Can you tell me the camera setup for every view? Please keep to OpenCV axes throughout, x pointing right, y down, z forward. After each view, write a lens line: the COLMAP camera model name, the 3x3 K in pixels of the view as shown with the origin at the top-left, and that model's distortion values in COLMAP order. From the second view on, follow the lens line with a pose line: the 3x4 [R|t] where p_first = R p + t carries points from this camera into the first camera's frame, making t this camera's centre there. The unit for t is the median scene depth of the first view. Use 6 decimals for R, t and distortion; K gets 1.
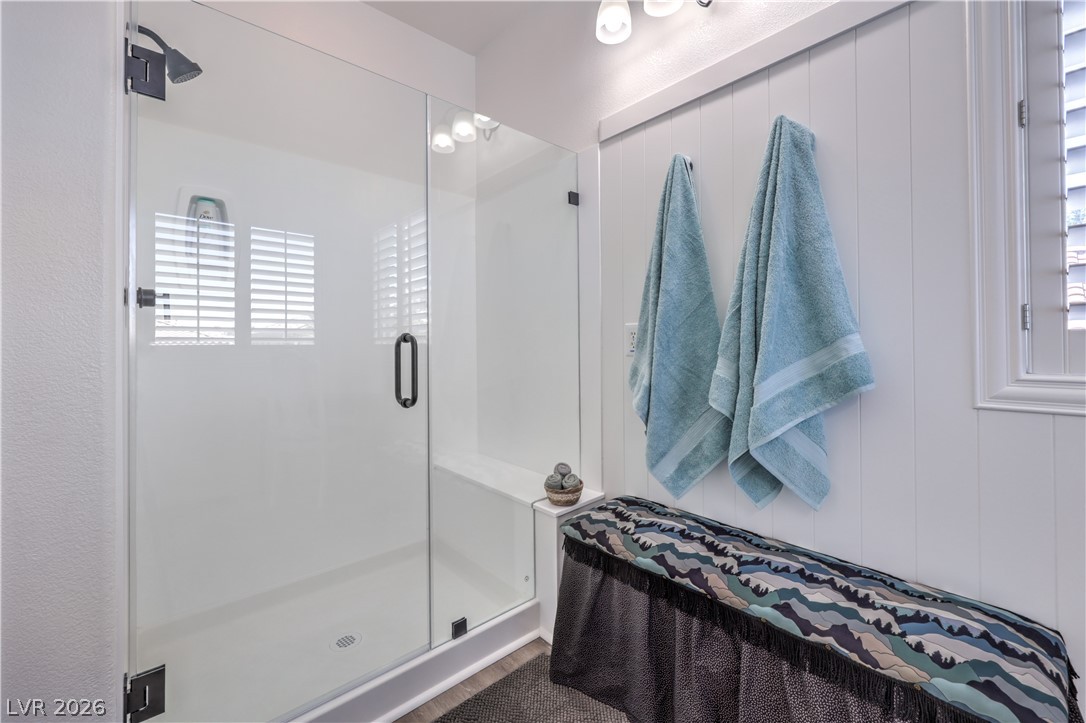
lens RADIAL K [[444.3, 0, 548.7], [0, 444.3, 343.0], [0, 0, 1]] dist [-0.002802, -0.000351]
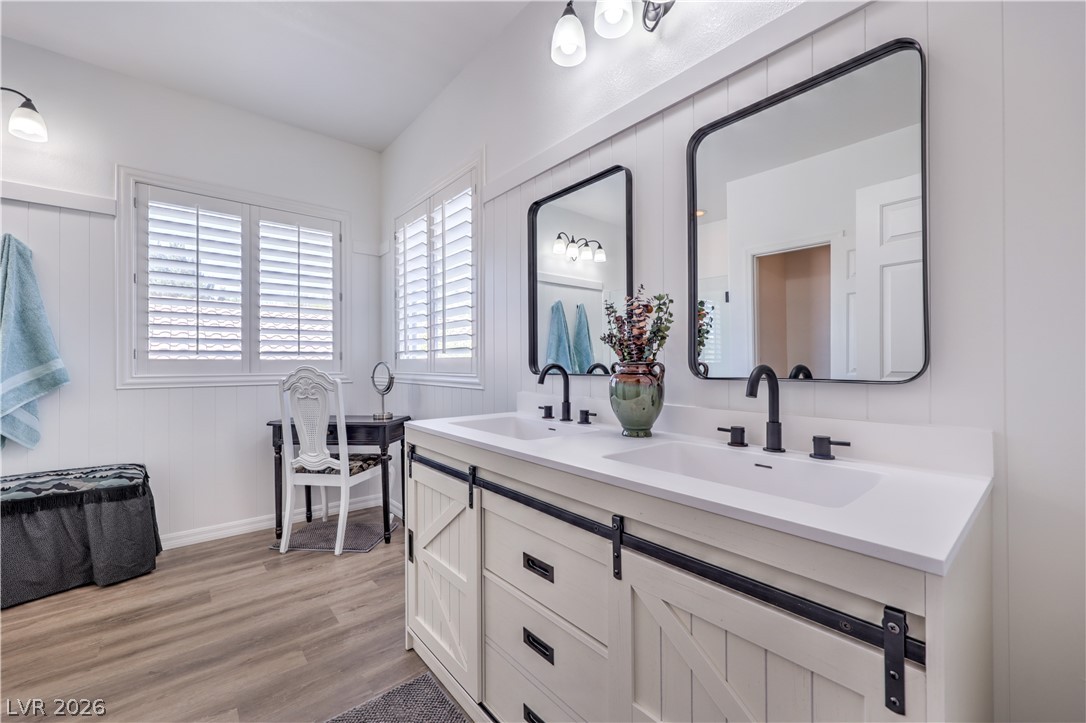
lens RADIAL K [[444.3, 0, 543.8], [0, 444.3, 361.7], [0, 0, 1]] dist [-0.002802, -0.000351]
pose [[0.035500, 0.008861, 0.999330, -1.289541], [-0.007726, 0.999933, -0.008592, -0.005342], [-0.999340, -0.007416, 0.035566, -1.333552]]
